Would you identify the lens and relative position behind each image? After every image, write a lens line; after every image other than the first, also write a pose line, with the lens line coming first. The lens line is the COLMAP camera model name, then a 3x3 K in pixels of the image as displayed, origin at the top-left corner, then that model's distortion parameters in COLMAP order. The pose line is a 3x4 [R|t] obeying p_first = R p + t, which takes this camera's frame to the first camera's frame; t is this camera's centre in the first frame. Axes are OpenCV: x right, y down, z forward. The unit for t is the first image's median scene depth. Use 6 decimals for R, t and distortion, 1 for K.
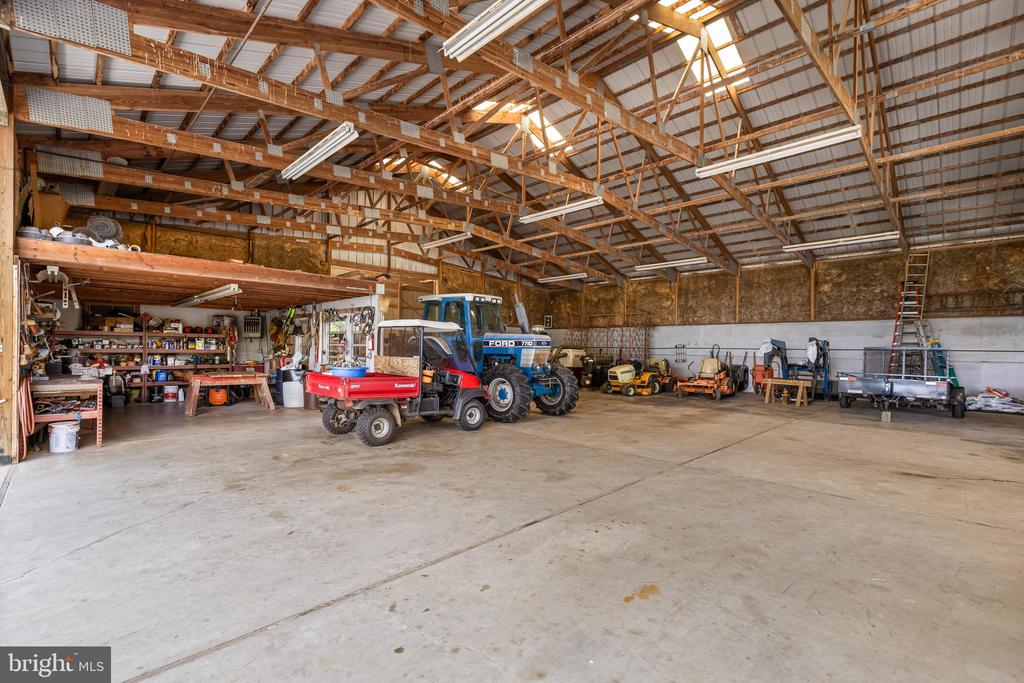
lens RADIAL K [[448.8, 0, 513.5], [0, 448.8, 350.2], [0, 0, 1]] dist [0.002341, 0.000068]
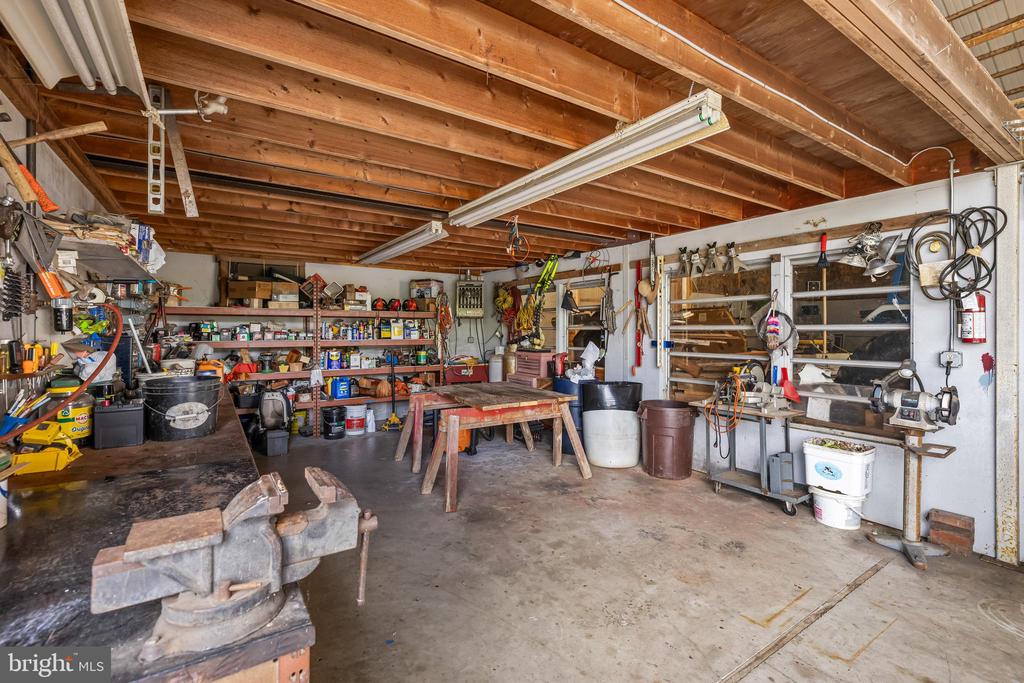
lens RADIAL K [[448.8, 0, 510.4], [0, 448.8, 330.6], [0, 0, 1]] dist [0.002341, 0.000068]
pose [[0.979863, -0.013198, -0.199234, -0.472591], [0.011678, 0.999893, -0.008804, -0.006188], [0.199329, 0.006300, 0.979912, 0.503965]]
